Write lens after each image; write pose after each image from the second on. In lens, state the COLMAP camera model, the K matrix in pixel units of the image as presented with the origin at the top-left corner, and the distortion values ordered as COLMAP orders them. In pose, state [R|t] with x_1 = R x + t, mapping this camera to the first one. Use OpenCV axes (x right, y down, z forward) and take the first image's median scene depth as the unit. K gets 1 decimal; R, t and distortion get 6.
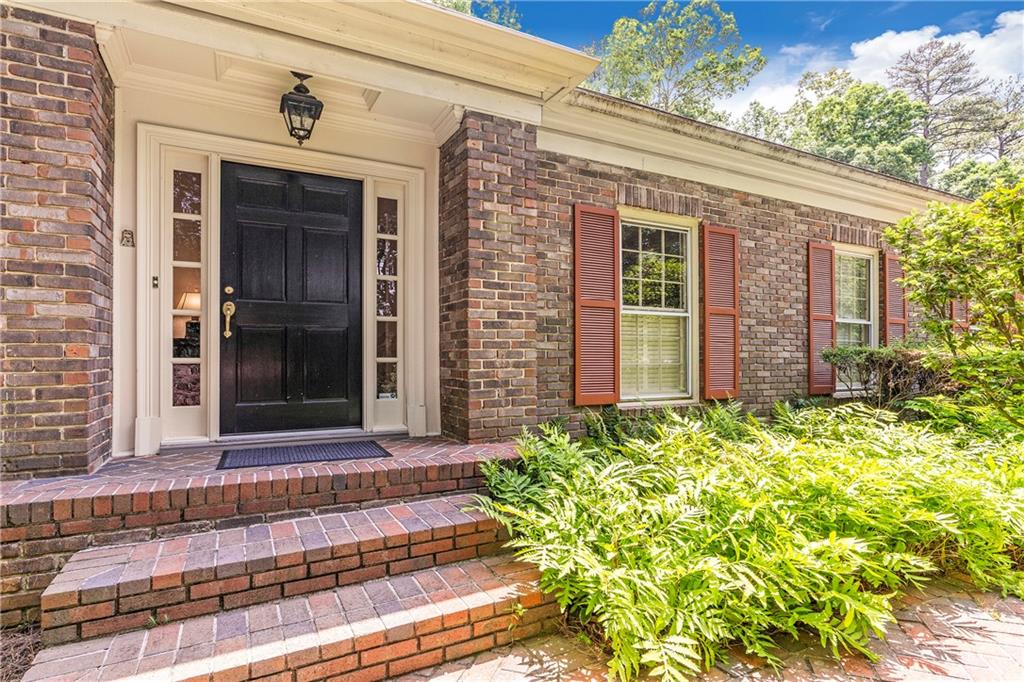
lens RADIAL K [[462.9, 0, 509.9], [0, 462.9, 350.1], [0, 0, 1]] dist [-0.002202, 0.000323]
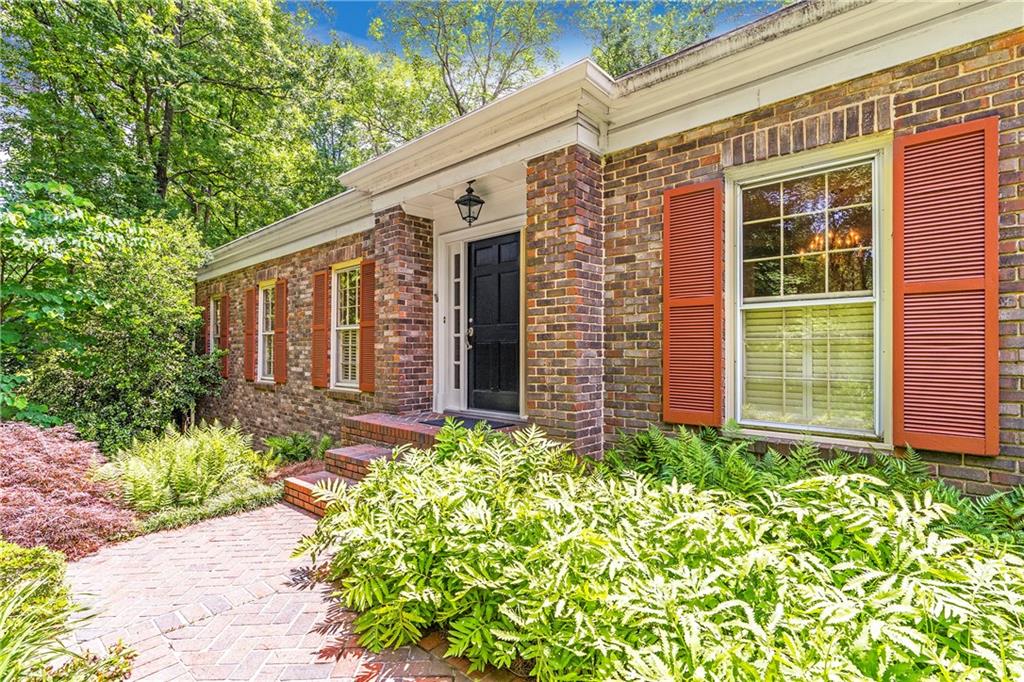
lens RADIAL K [[462.9, 0, 509.2], [0, 462.9, 344.2], [0, 0, 1]] dist [-0.002202, 0.000323]
pose [[0.421376, -0.015204, -0.906759, 0.933887], [0.014603, 0.999844, -0.009979, -0.025003], [0.906768, -0.009037, 0.421532, 0.418149]]
